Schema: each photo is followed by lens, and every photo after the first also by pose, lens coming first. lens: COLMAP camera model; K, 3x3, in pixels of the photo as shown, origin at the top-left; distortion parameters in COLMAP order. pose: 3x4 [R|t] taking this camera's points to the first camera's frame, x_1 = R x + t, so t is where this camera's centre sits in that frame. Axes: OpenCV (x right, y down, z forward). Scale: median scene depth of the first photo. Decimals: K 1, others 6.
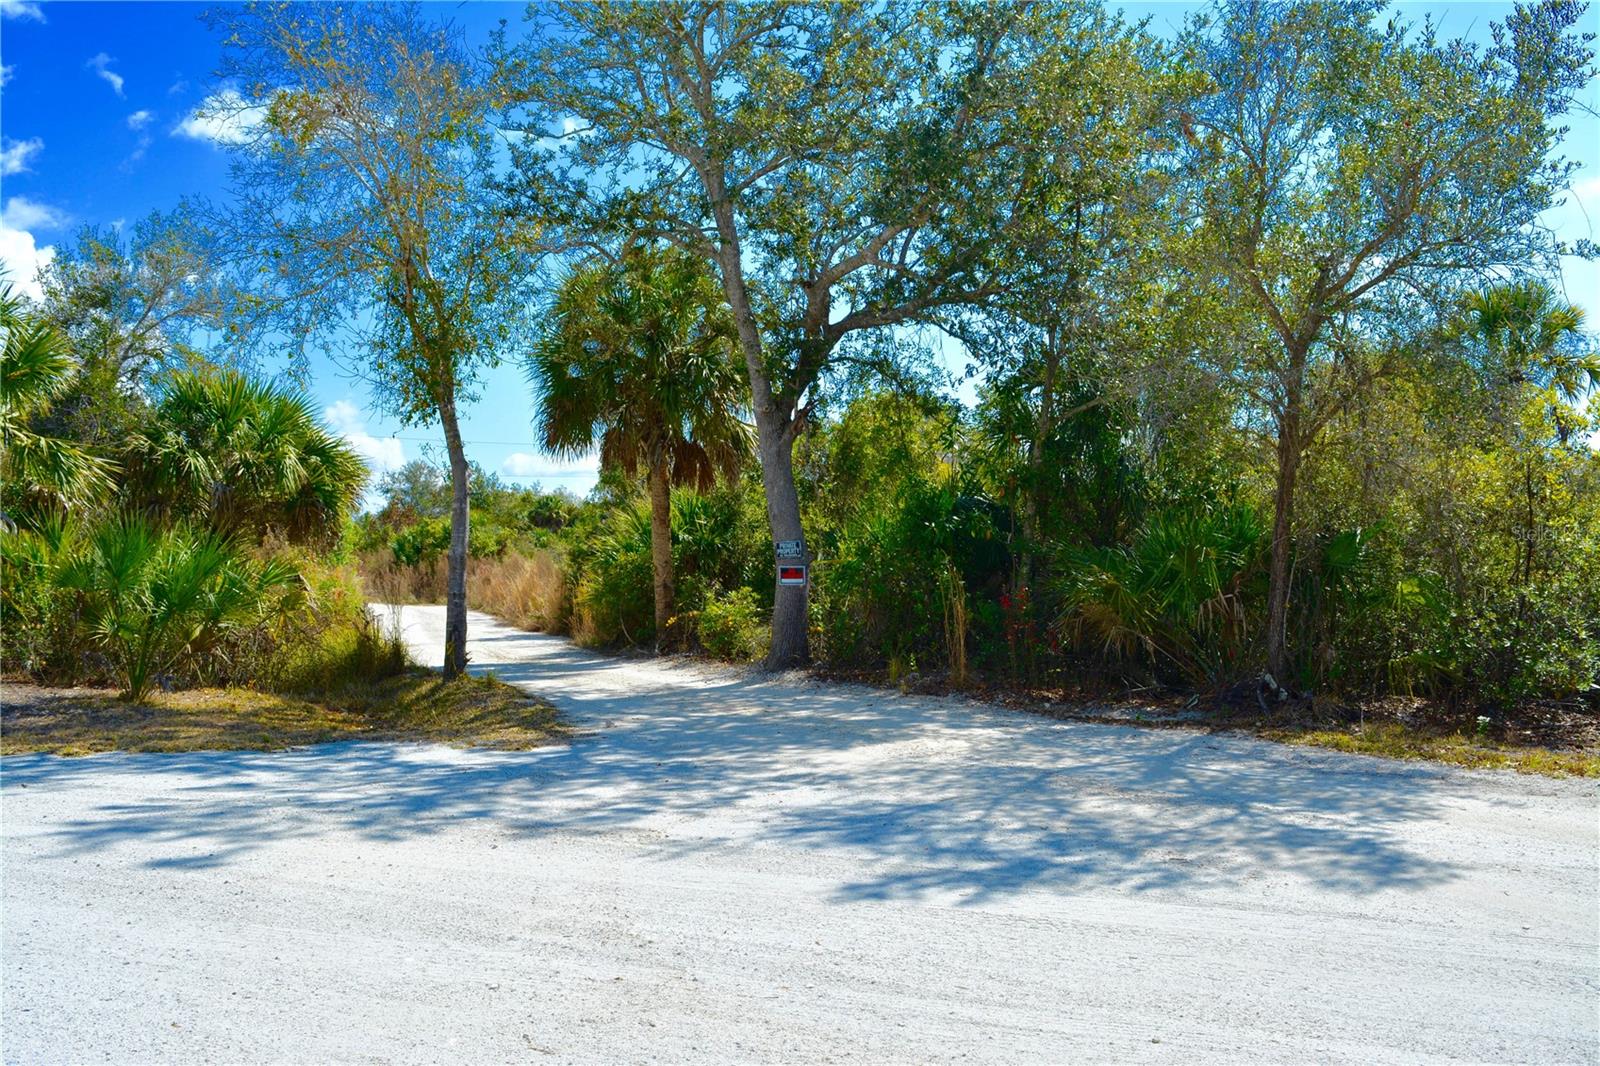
lens RADIAL K [[1441.9, 0, 799.6], [0, 1441.9, 531.1], [0, 0, 1]] dist [-0.069529, 0.000933]
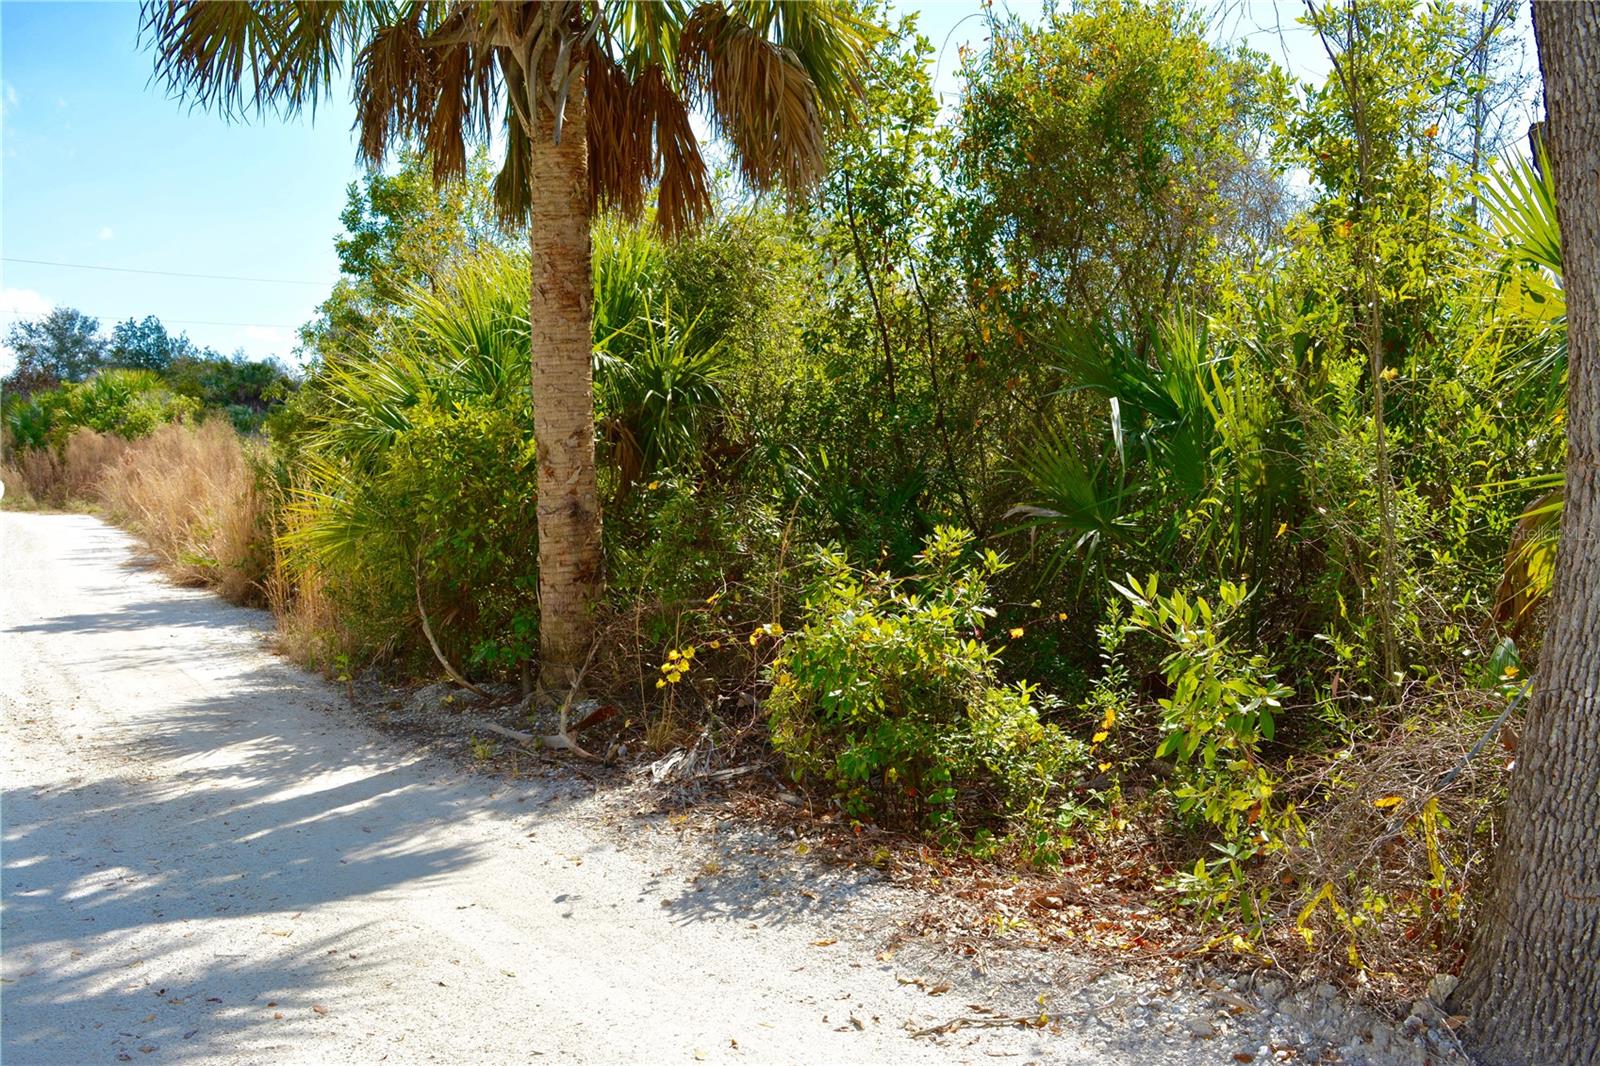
lens RADIAL K [[1595.8, 0, 798.6], [0, 1595.8, 526.3], [0, 0, 1]] dist [-0.023954, 0.000000]
pose [[0.988157, 0.008141, 0.153232, -0.087876], [-0.018023, 0.997837, 0.063212, 0.017204], [-0.152386, -0.065225, 0.986166, 0.584366]]
